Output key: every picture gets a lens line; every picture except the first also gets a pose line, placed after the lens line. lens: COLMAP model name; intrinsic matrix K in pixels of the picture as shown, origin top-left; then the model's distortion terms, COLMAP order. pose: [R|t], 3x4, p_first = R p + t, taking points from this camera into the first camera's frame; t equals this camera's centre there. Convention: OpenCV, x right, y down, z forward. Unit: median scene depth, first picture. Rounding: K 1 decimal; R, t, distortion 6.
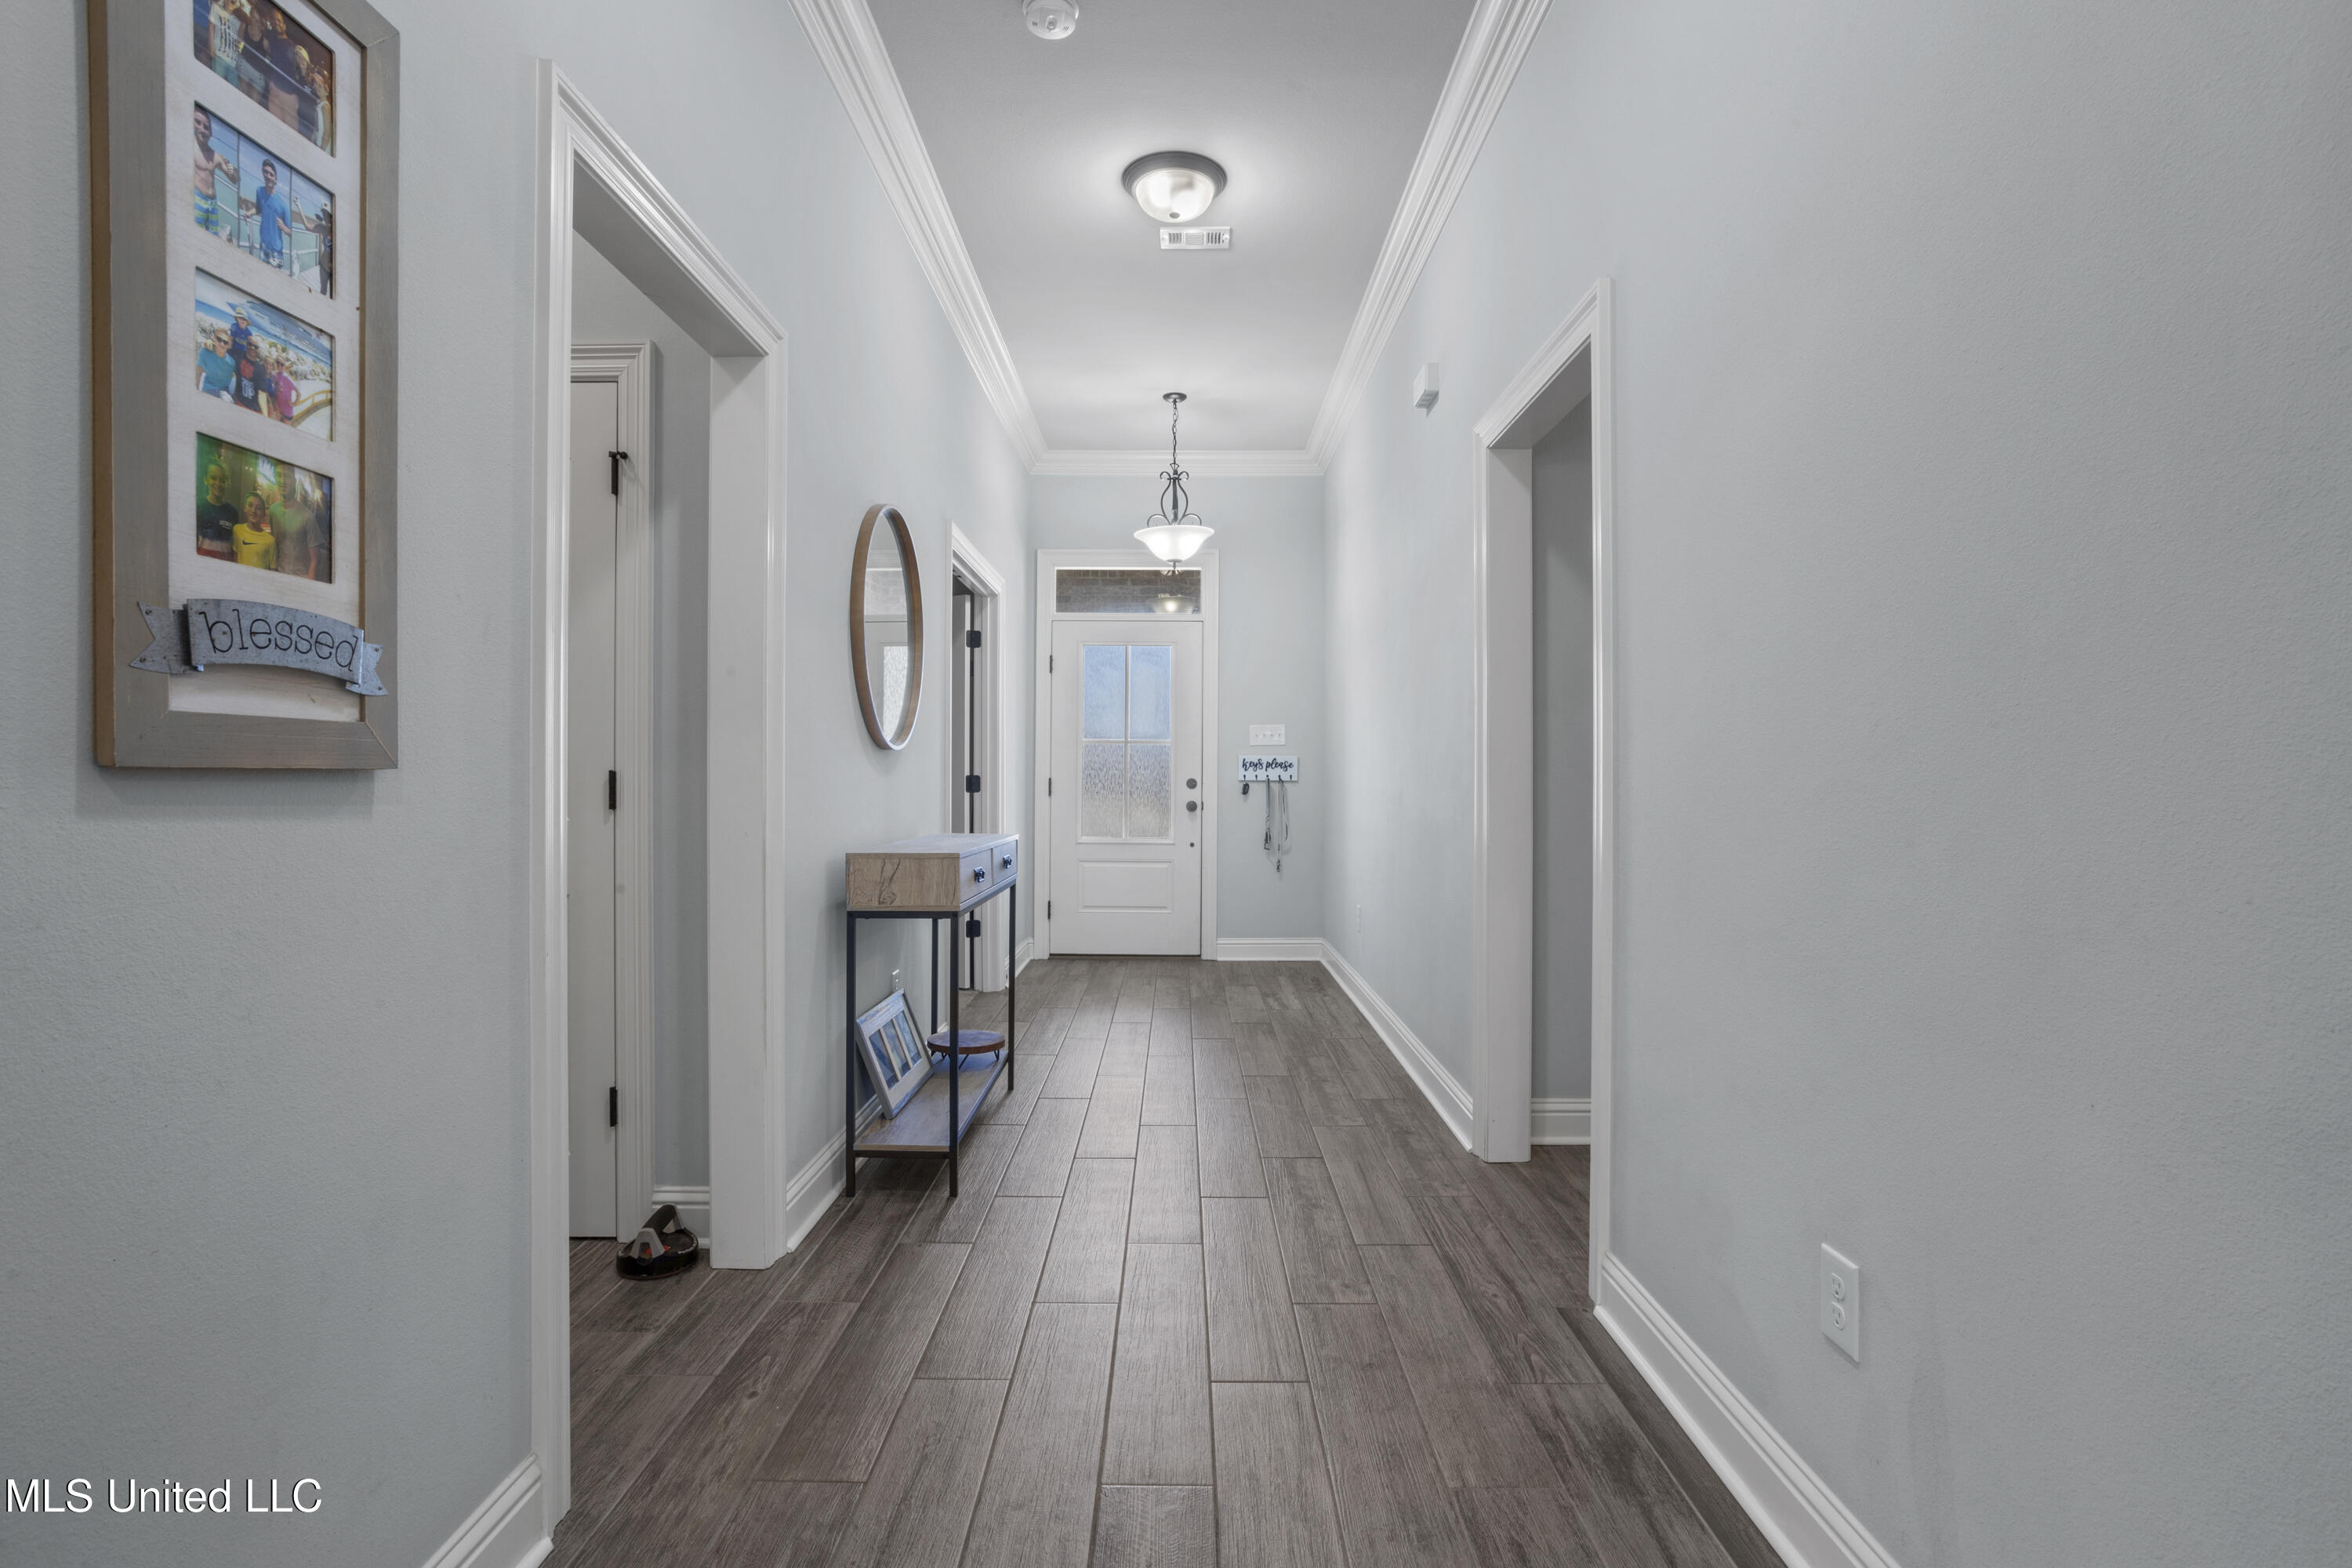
lens RADIAL K [[1131.8, 0, 1174.0], [0, 1131.8, 779.1], [0, 0, 1]] dist [-0.033353, 0.018040]
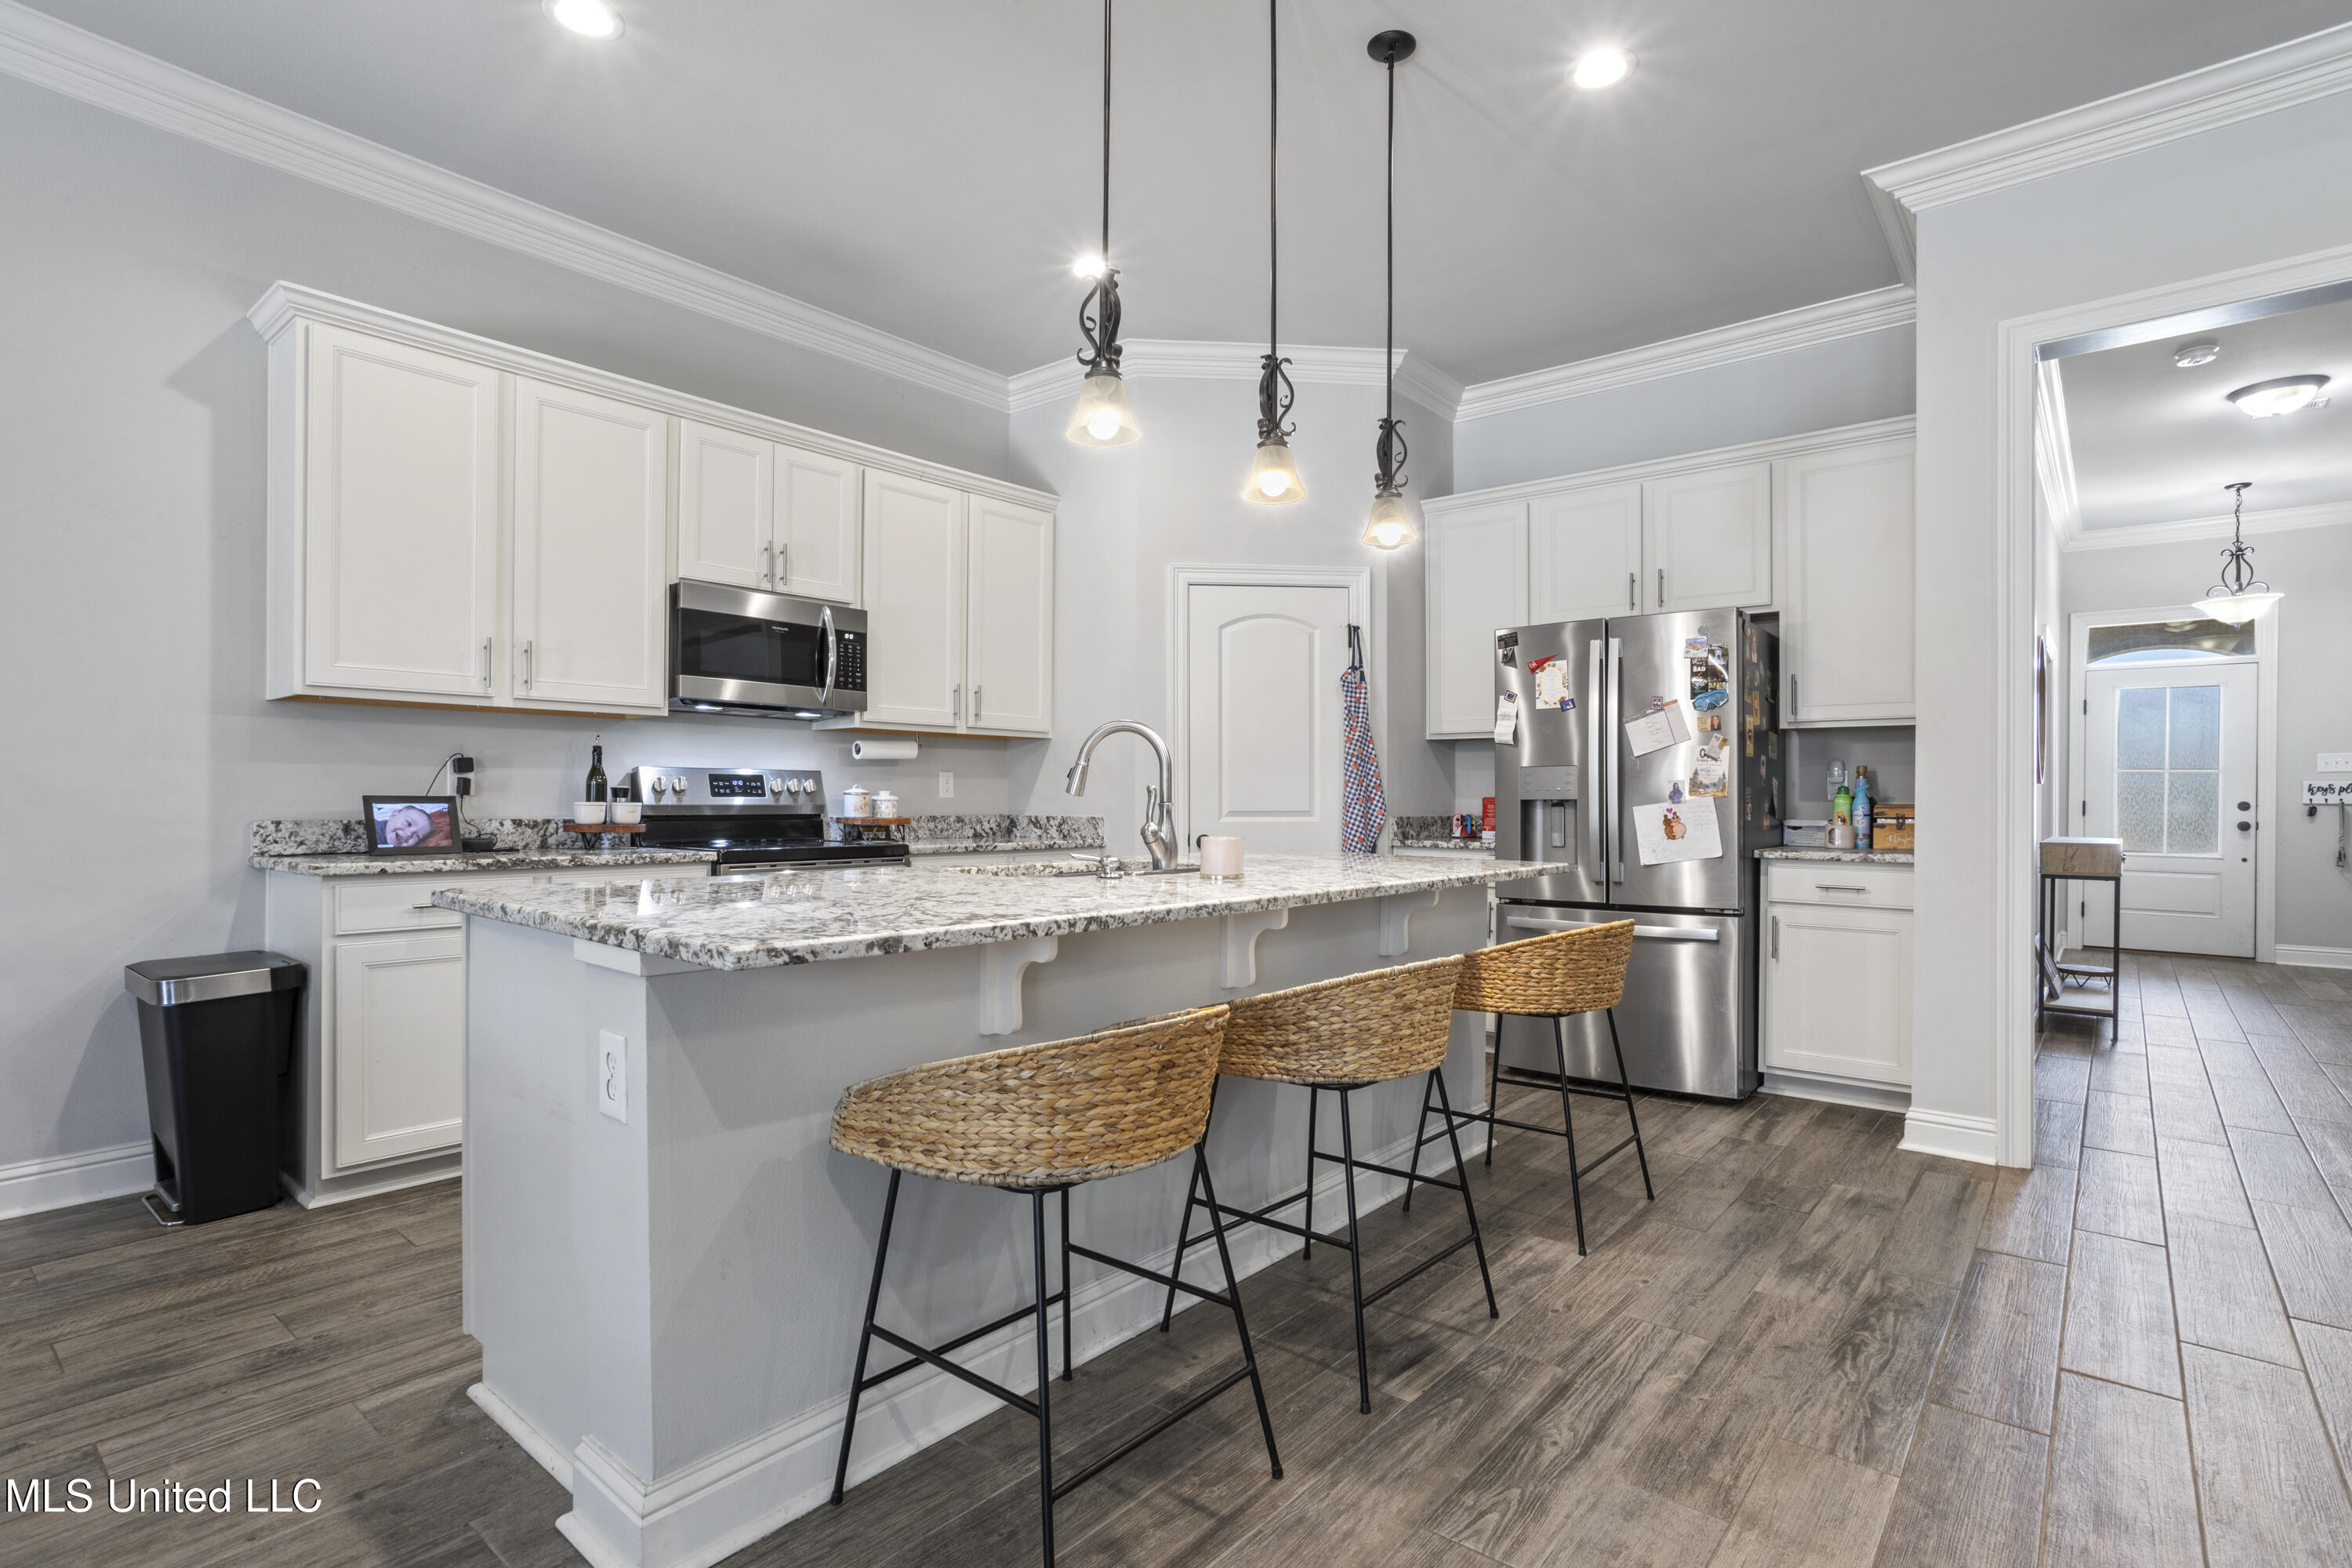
lens RADIAL K [[1131.8, 0, 1169.9], [0, 1131.8, 800.3], [0, 0, 1]] dist [-0.033353, 0.018040]
pose [[0.765247, 0.002106, -0.643733, -0.106936], [-0.002620, 0.999997, 0.000156, 0.000619], [0.643731, 0.001567, 0.765250, -0.657097]]
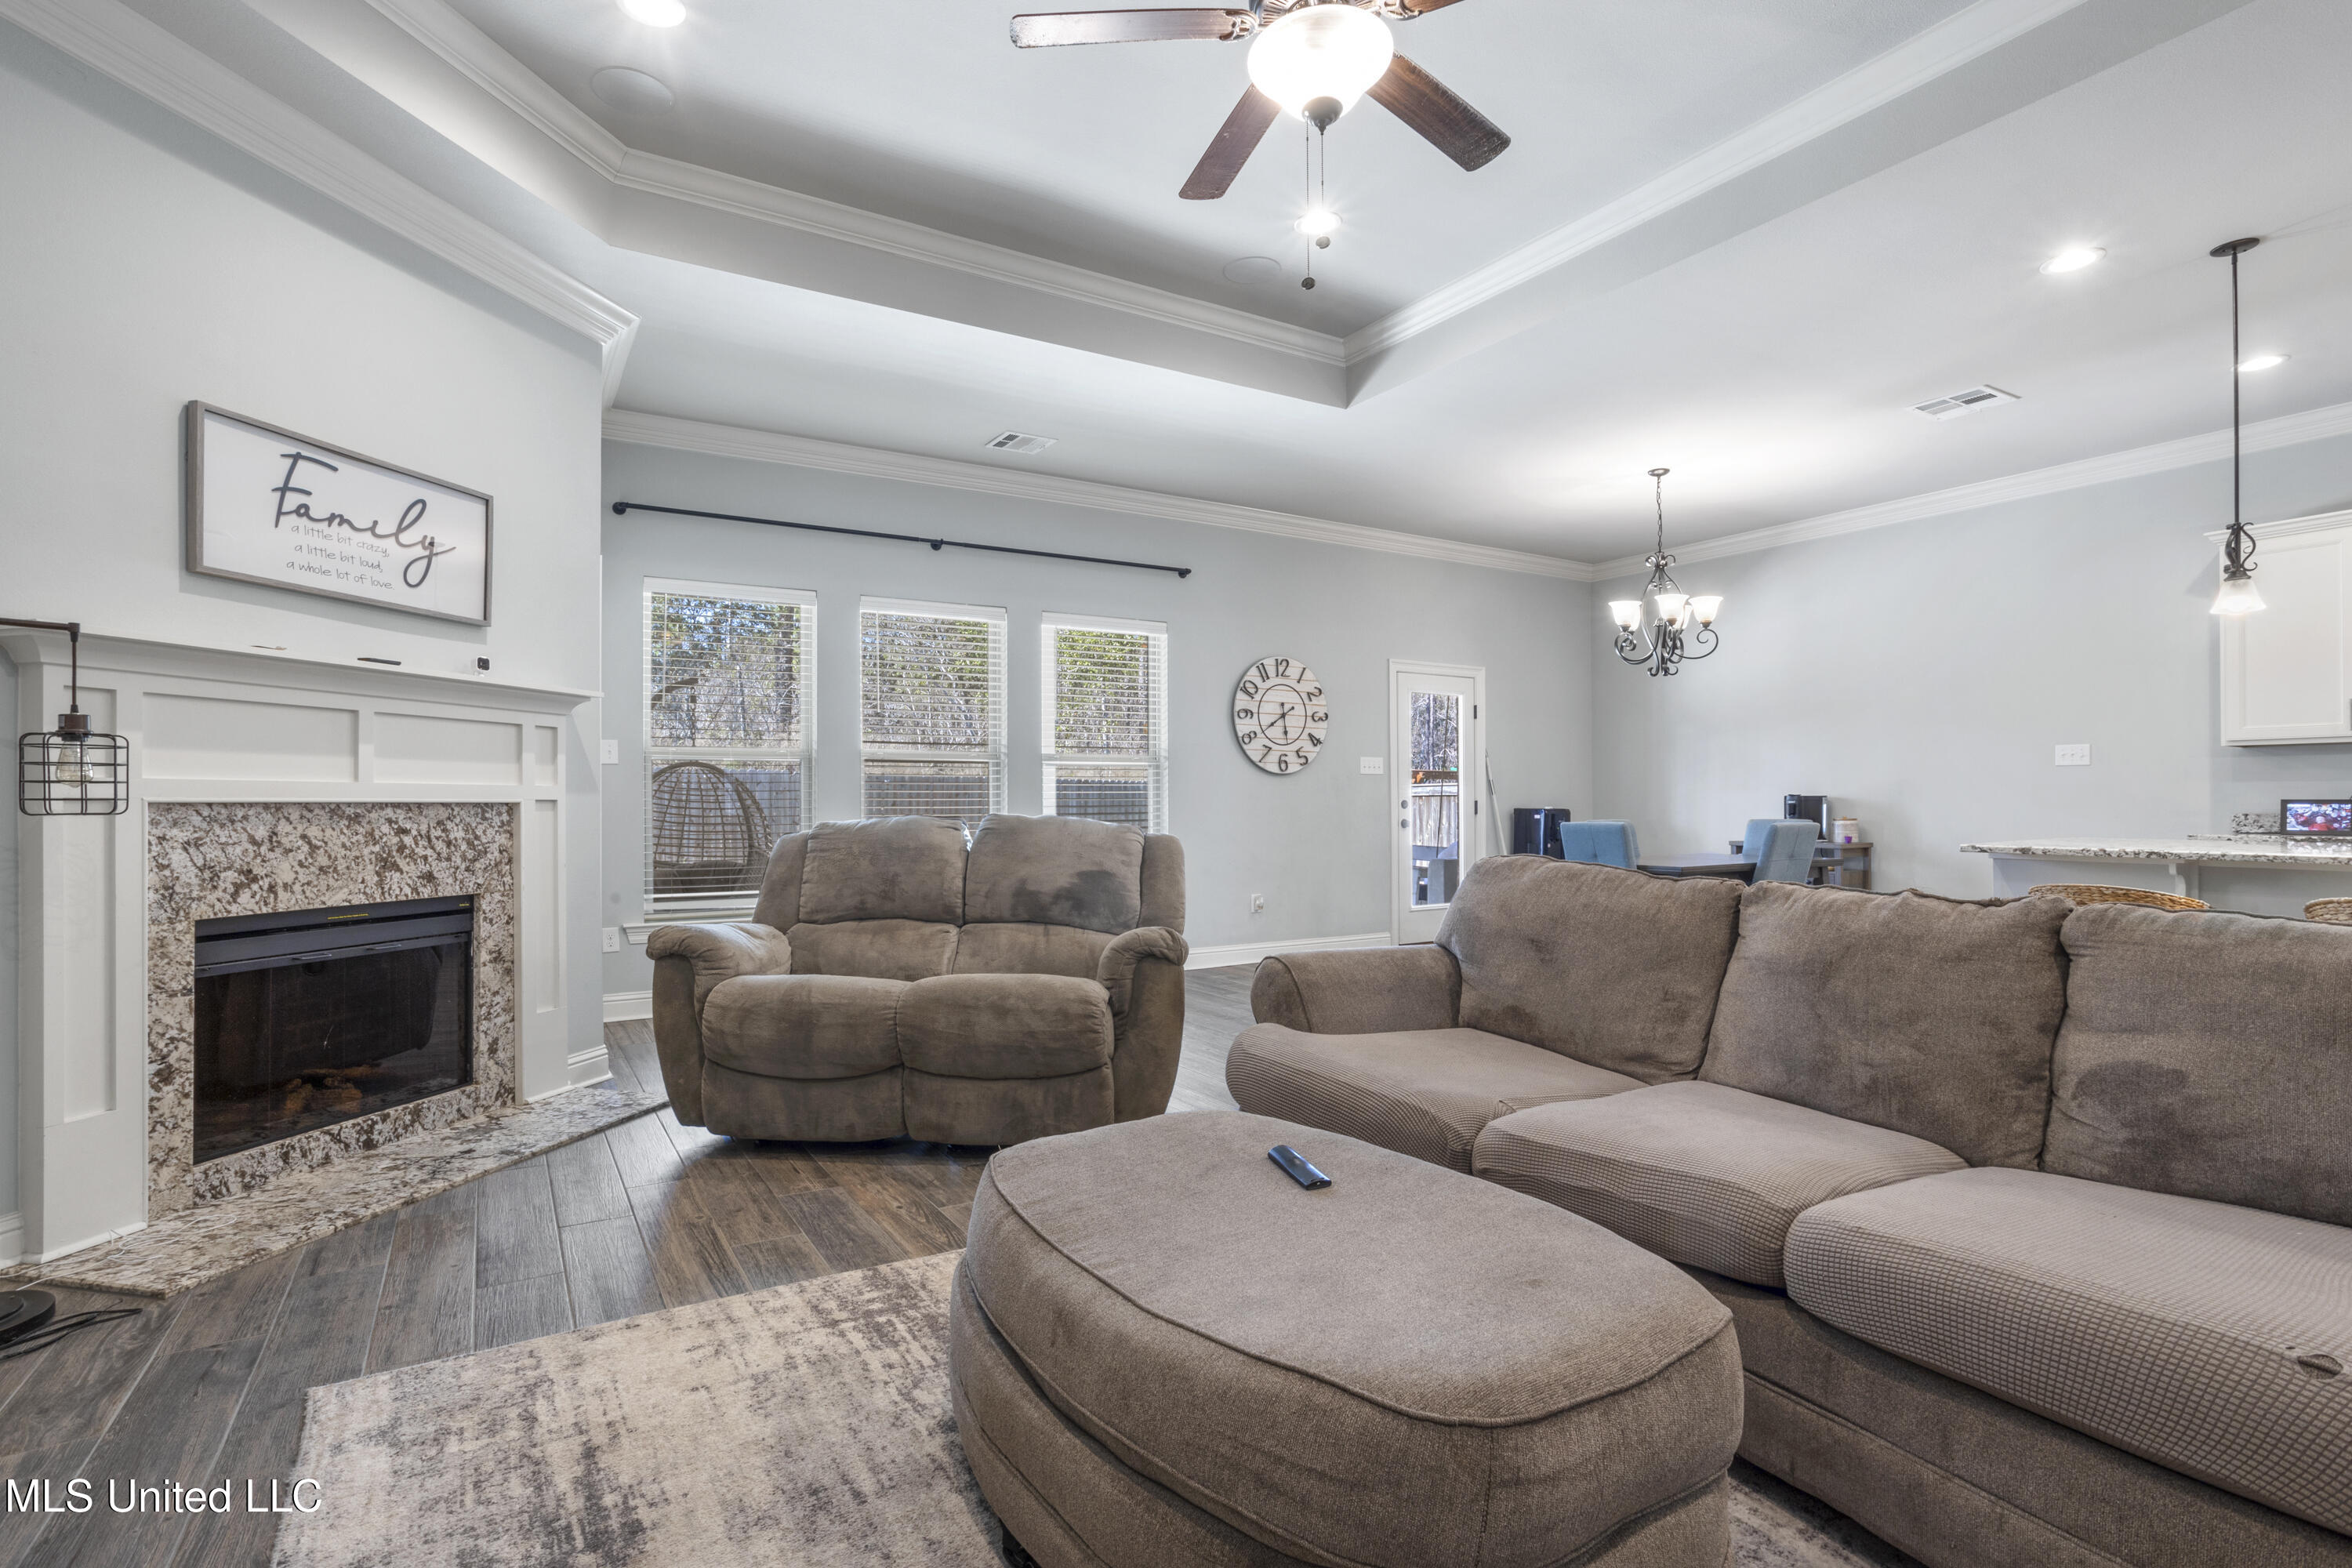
lens RADIAL K [[1131.8, 0, 1169.6], [0, 1131.8, 799.8], [0, 0, 1]] dist [-0.033353, 0.018040]
pose [[-0.856338, -0.002217, -0.516410, 0.574978], [-0.000887, 0.999996, -0.002821, 0.002679], [0.516414, -0.001958, -0.856337, -0.139541]]
